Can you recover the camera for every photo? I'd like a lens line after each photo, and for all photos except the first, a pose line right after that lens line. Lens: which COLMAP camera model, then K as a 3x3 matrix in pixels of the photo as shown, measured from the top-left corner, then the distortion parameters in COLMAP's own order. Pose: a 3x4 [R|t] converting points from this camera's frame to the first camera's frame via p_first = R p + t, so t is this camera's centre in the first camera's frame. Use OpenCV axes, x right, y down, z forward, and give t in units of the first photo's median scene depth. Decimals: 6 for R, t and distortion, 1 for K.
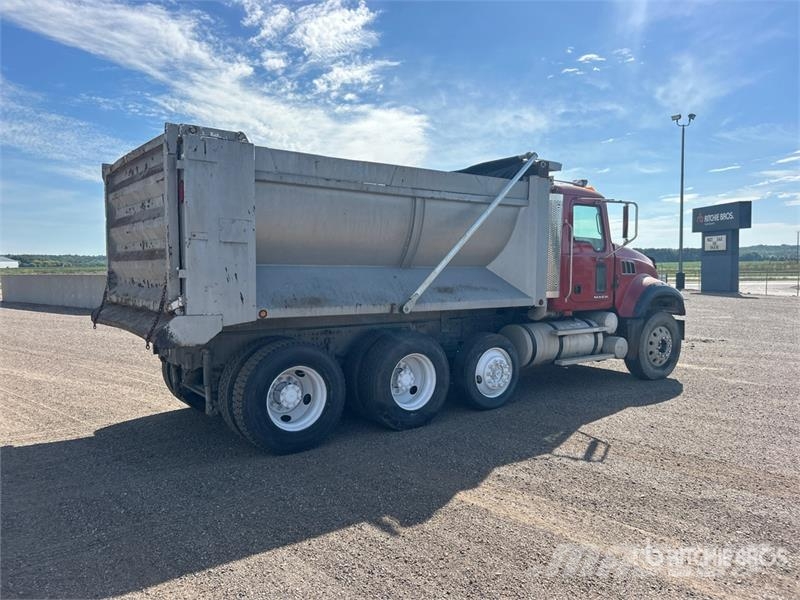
lens RADIAL K [[603.2, 0, 396.7], [0, 603.2, 305.2], [0, 0, 1]] dist [0.063982, -0.088079]
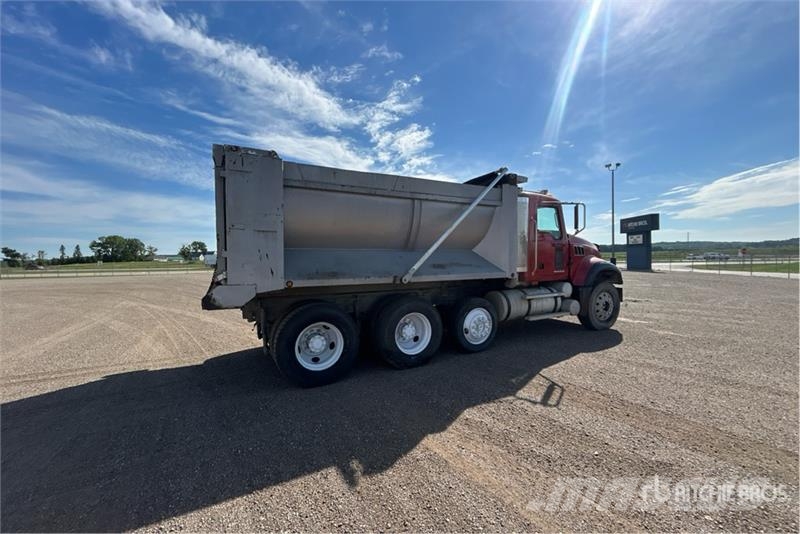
lens RADIAL K [[321.1, 0, 400.0], [0, 321.1, 267.0], [0, 0, 1]] dist [-0.001015, -0.000188]
pose [[0.989101, -0.006620, -0.147088, 0.103511], [0.001628, 0.999419, -0.034031, 0.001128], [0.147228, 0.033420, 0.988538, 0.266660]]
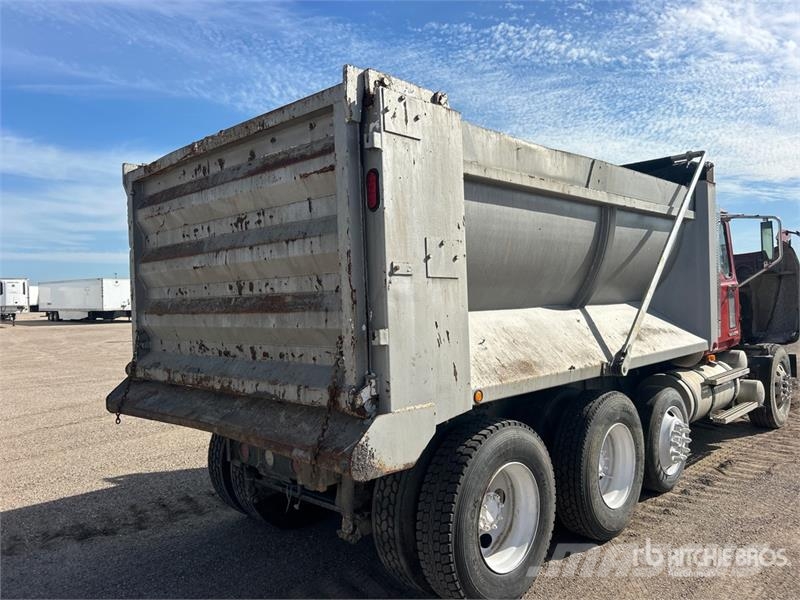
lens RADIAL K [[603.2, 0, 396.7], [0, 603.2, 305.2], [0, 0, 1]] dist [0.063982, -0.088079]
pose [[0.987217, -0.037164, 0.154987, -0.300556], [0.045599, 0.997645, -0.051228, -0.036894], [-0.152718, 0.057641, 0.986587, 0.327170]]
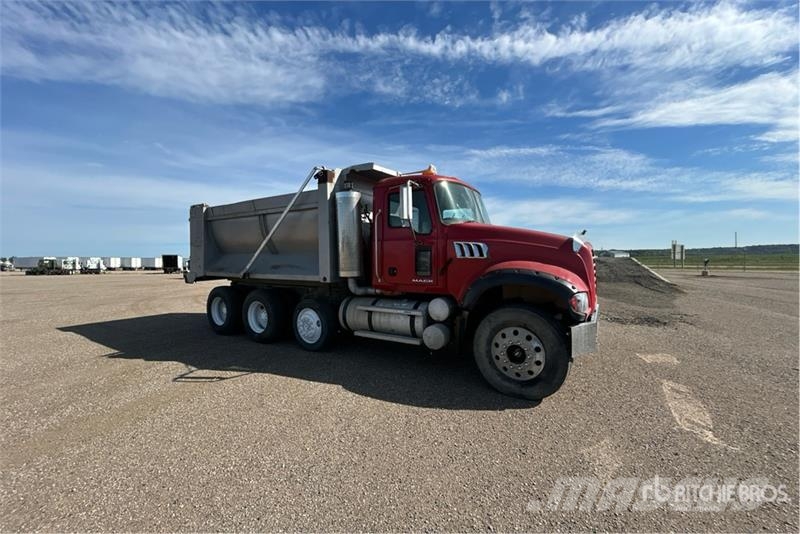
lens RADIAL K [[332.8, 0, 386.4], [0, 332.8, 266.6], [0, 0, 1]] dist [-0.000269, 0.000012]
pose [[0.344848, 0.019423, -0.938458, 1.070367], [-0.052754, 0.998607, 0.001283, -0.044351], [0.937175, 0.049065, 0.345392, 0.988340]]
